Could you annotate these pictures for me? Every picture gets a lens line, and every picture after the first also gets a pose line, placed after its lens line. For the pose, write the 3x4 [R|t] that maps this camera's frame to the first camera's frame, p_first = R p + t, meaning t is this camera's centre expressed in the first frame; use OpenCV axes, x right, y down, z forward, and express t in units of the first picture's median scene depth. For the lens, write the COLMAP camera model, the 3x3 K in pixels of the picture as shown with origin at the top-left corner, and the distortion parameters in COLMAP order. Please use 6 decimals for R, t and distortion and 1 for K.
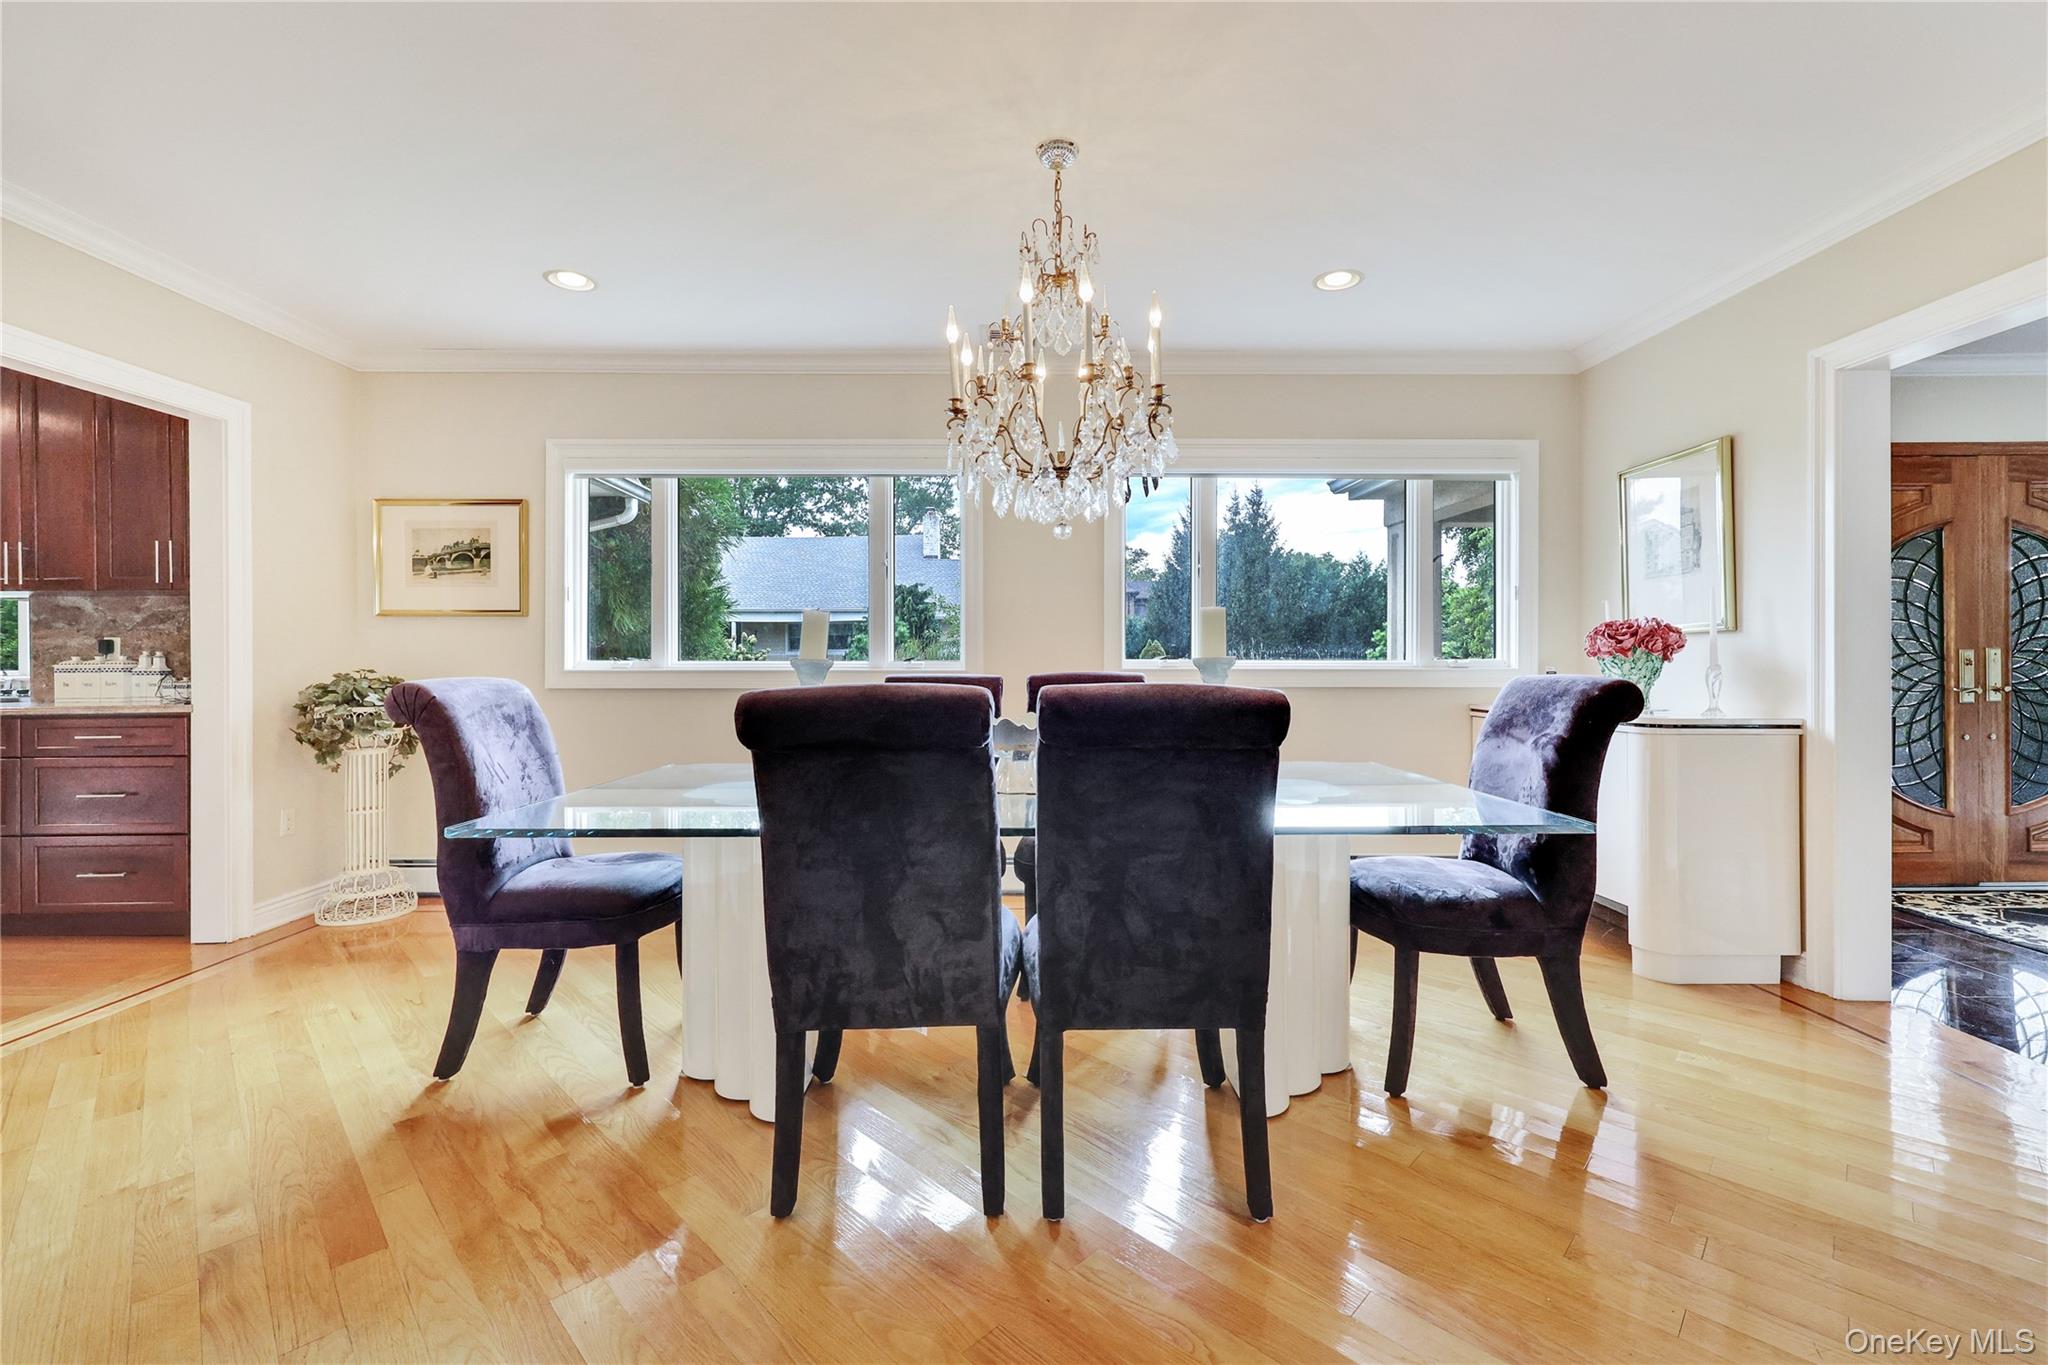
lens RADIAL K [[864.1, 0, 1027.7], [0, 864.1, 669.4], [0, 0, 1]] dist [-0.001020, -0.000329]
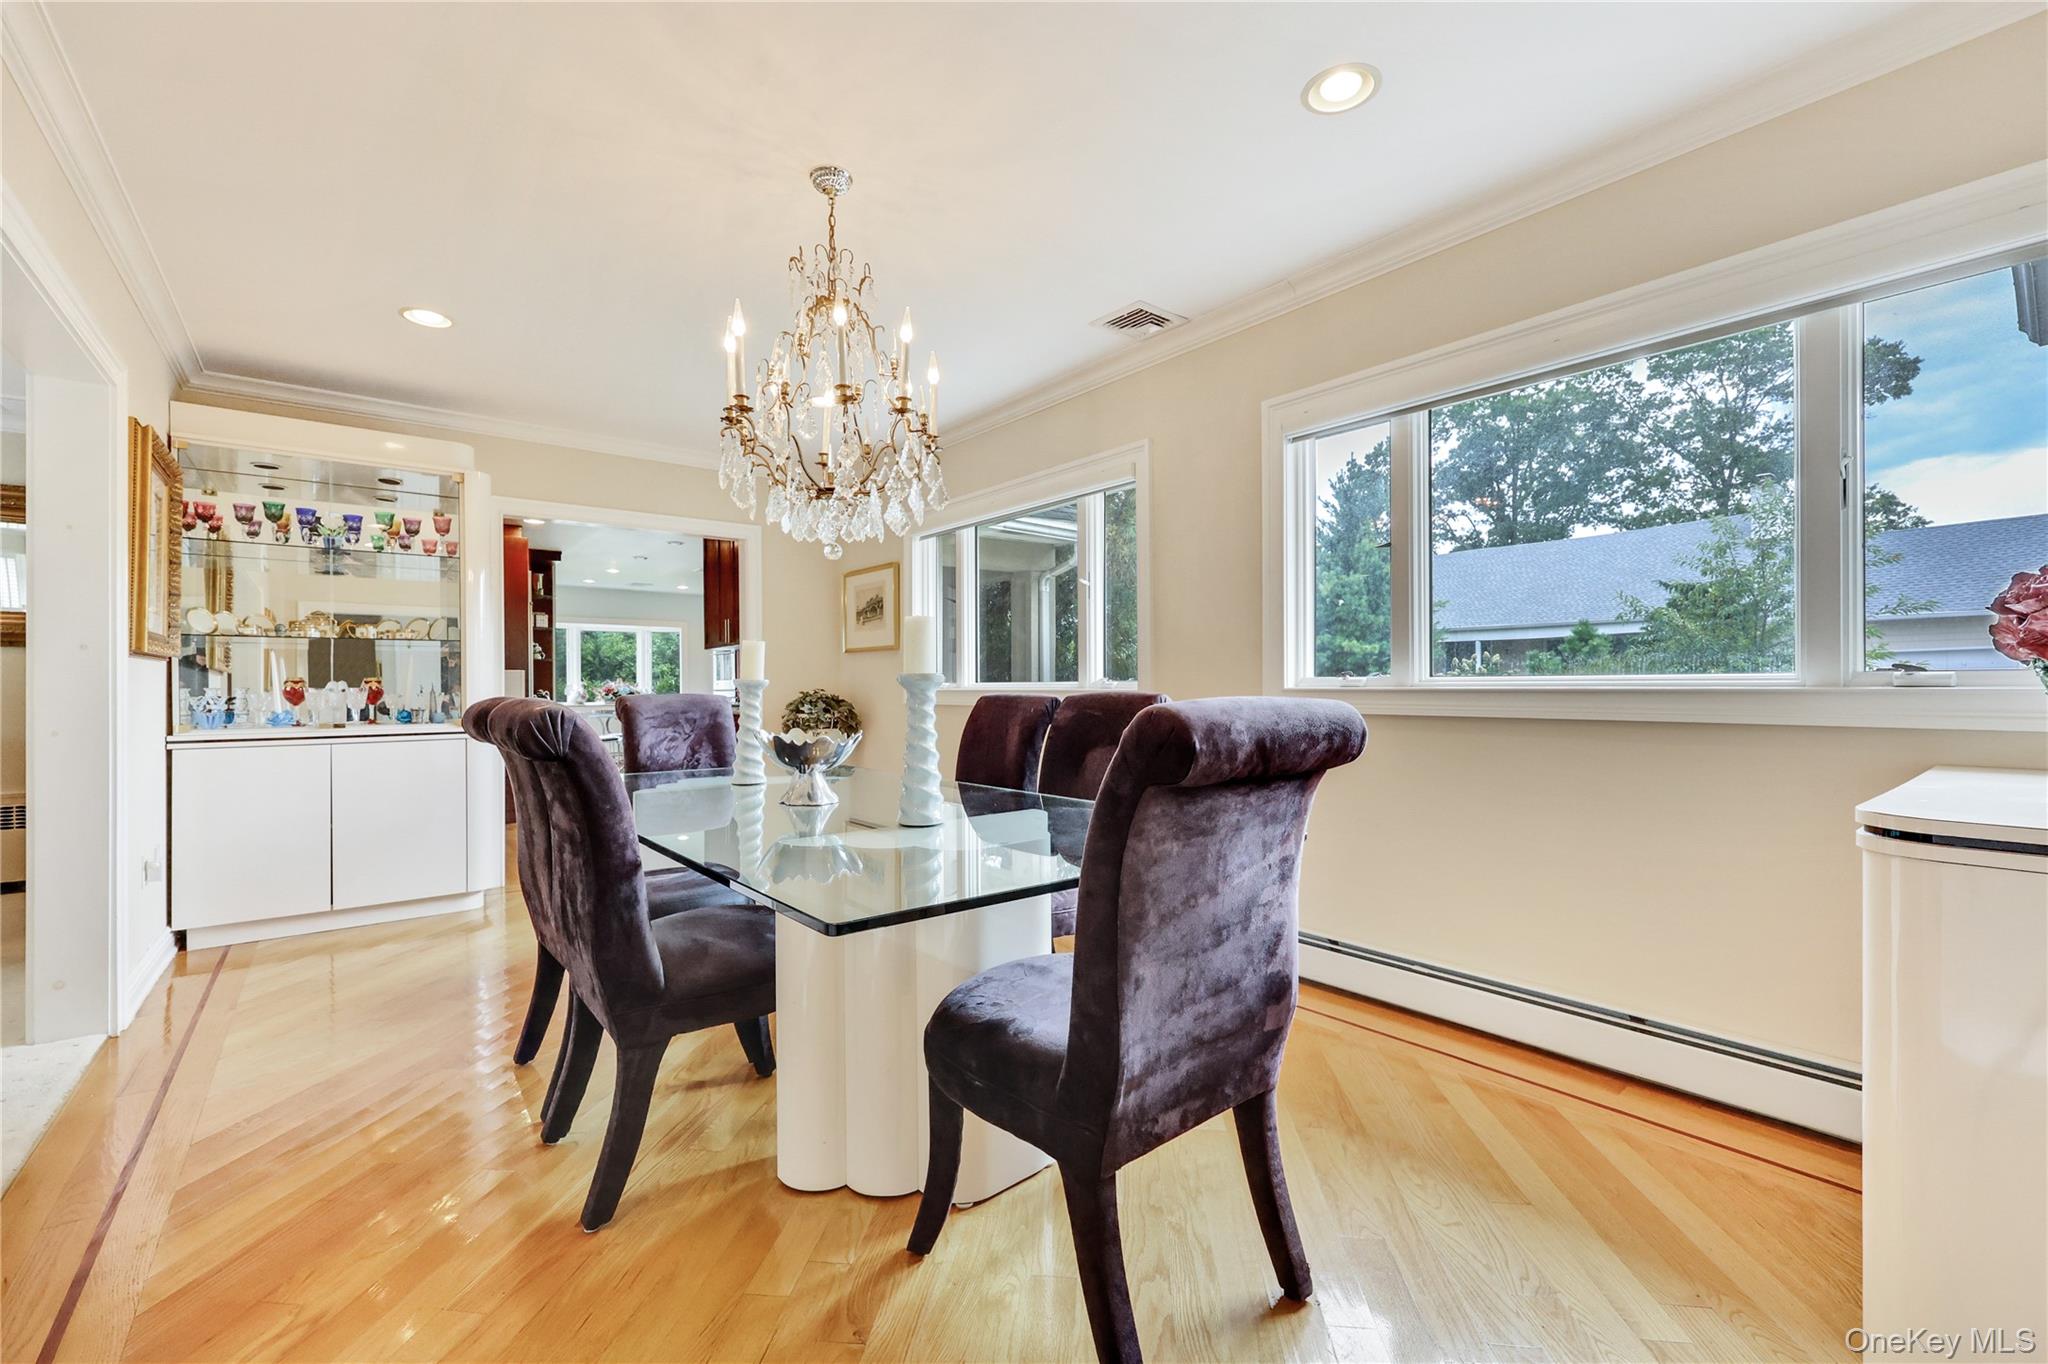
lens RADIAL K [[876.3, 0, 1024.0], [0, 876.3, 682.0], [0, 0, 1]] dist [-0.001199, -0.000149]
pose [[0.629159, -0.006924, -0.777245, 0.080567], [-0.002563, 0.999936, -0.010983, 0.000010], [0.777272, 0.008902, 0.629102, 0.044319]]
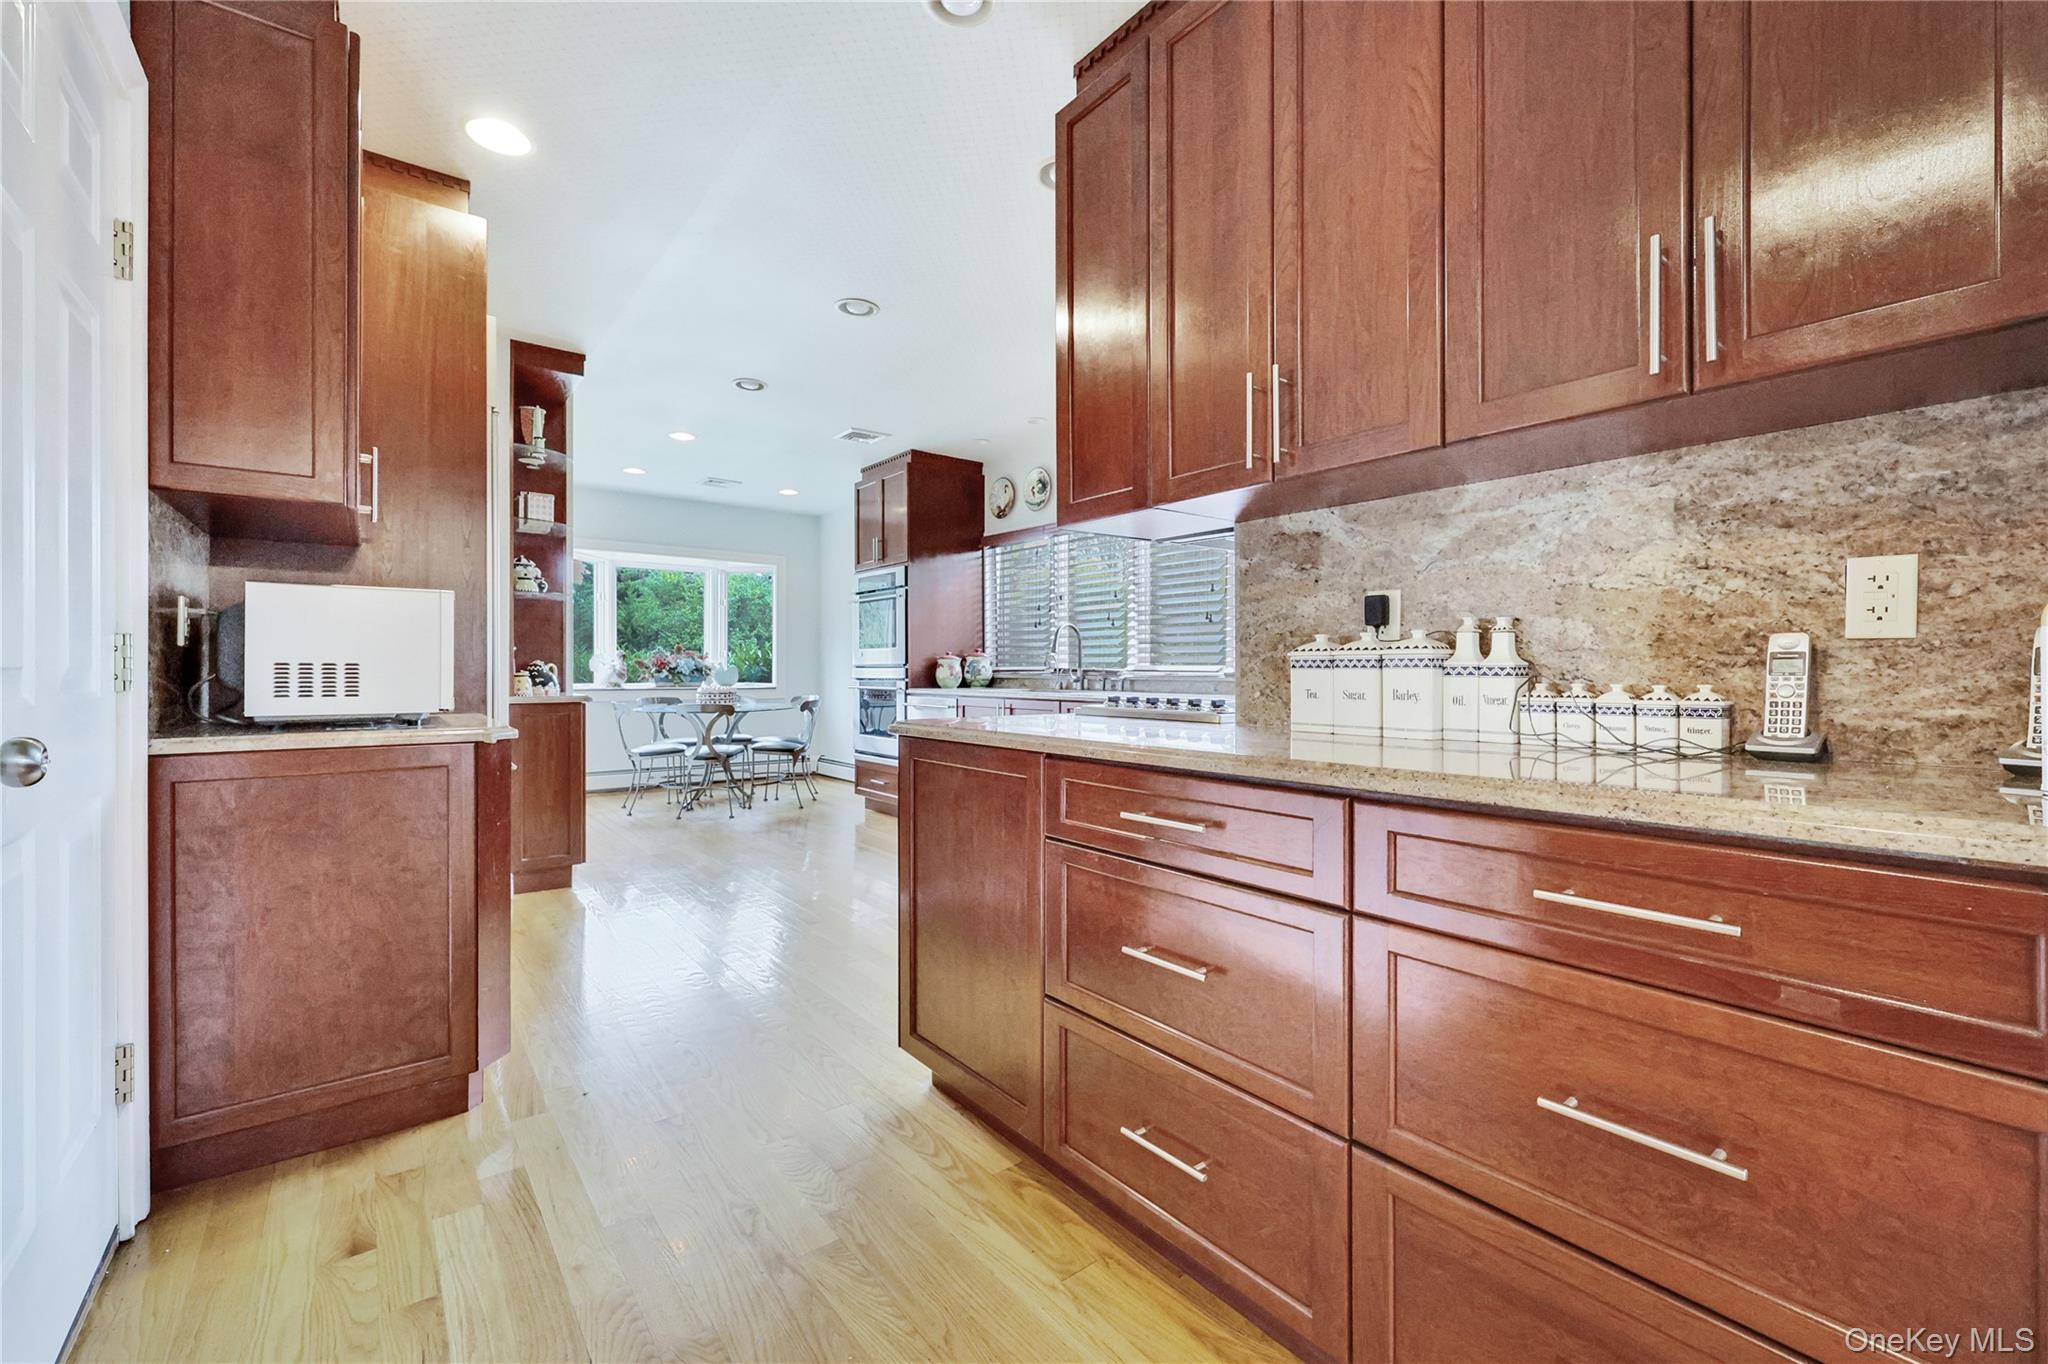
lens RADIAL K [[864.1, 0, 1027.7], [0, 864.1, 668.9], [0, 0, 1]] dist [-0.001020, -0.000329]
pose [[0.618488, 0.003412, -0.785787, -0.119676], [-0.008959, 0.999956, -0.002709, 0.000905], [0.785743, 0.008715, 0.618492, 0.084309]]
